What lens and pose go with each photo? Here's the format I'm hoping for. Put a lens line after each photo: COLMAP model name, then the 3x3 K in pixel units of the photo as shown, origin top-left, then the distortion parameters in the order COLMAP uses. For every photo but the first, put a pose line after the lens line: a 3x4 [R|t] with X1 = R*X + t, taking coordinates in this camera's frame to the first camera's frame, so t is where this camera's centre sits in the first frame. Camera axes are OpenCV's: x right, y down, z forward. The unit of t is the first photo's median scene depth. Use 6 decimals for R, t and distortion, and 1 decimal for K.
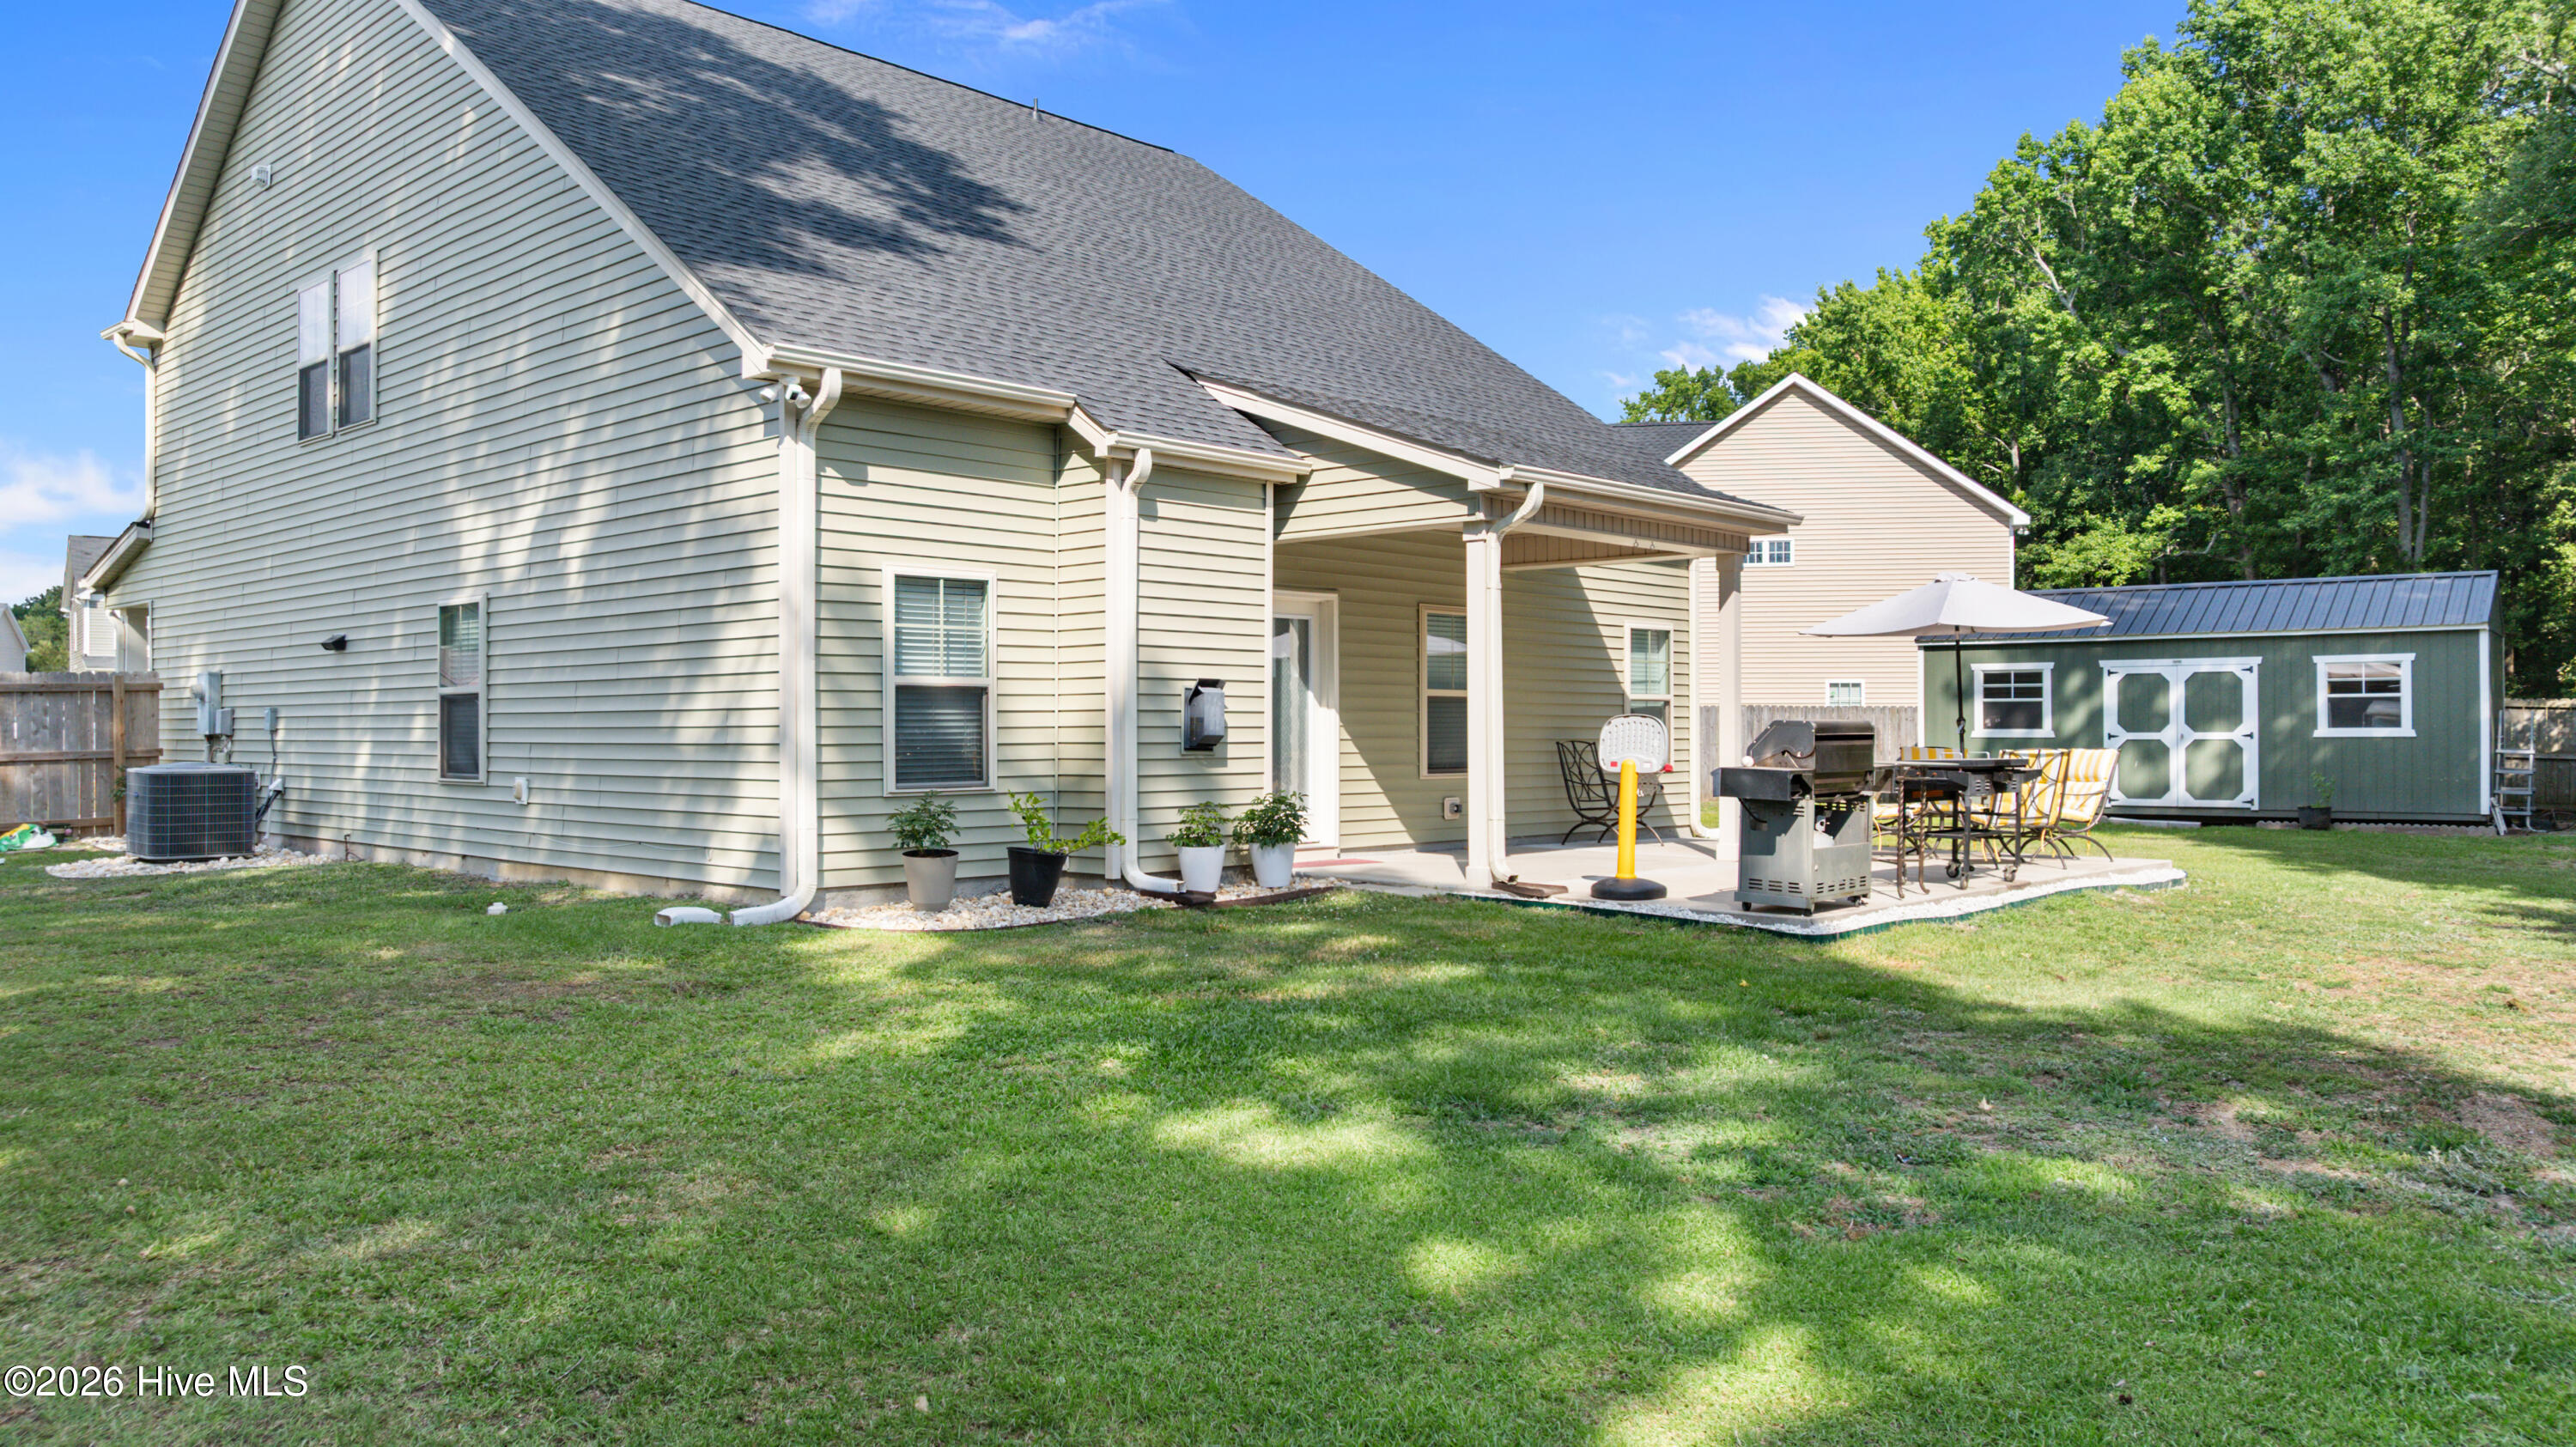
lens RADIAL K [[1820.1, 0, 1285.6], [0, 1820.1, 739.3], [0, 0, 1]] dist [-0.005779, -0.002237]
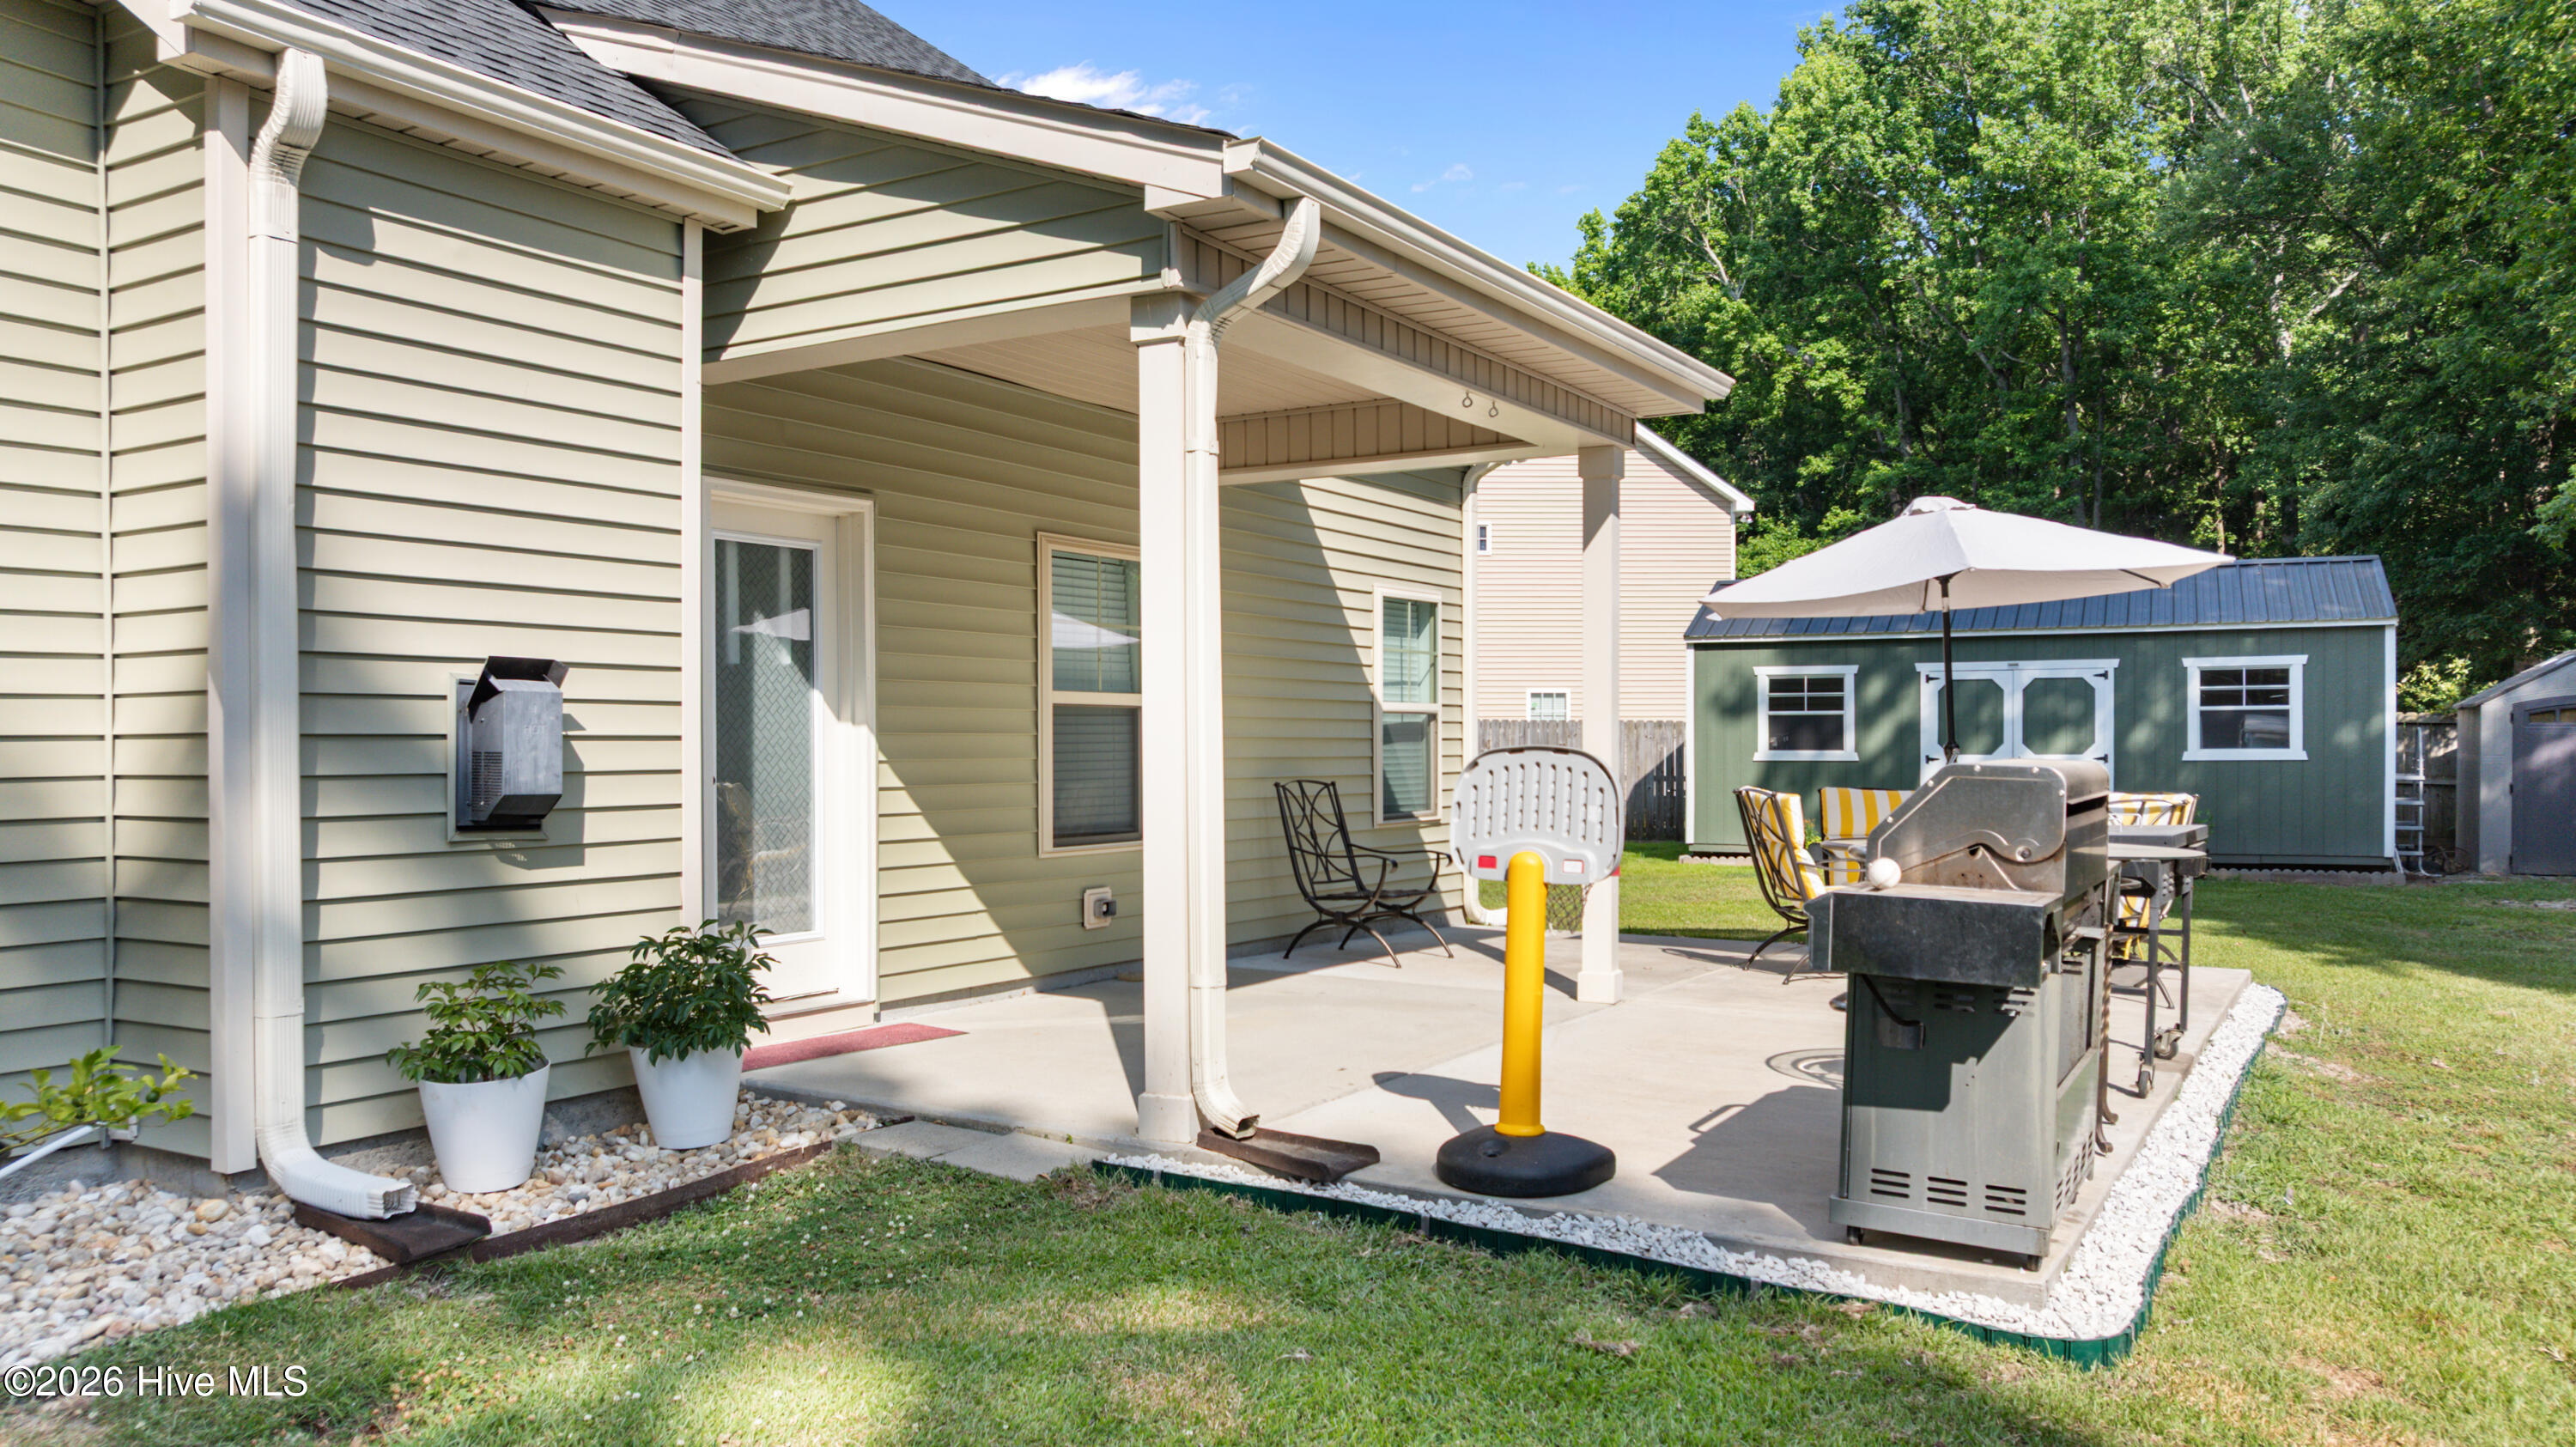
lens RADIAL K [[1820.1, 0, 1285.6], [0, 1820.1, 739.3], [0, 0, 1]] dist [-0.005779, -0.002237]
pose [[0.979922, -0.001351, 0.199378, 0.025650], [0.002717, 0.999975, -0.006580, -0.006412], [-0.199364, 0.006990, 0.979901, 0.309279]]
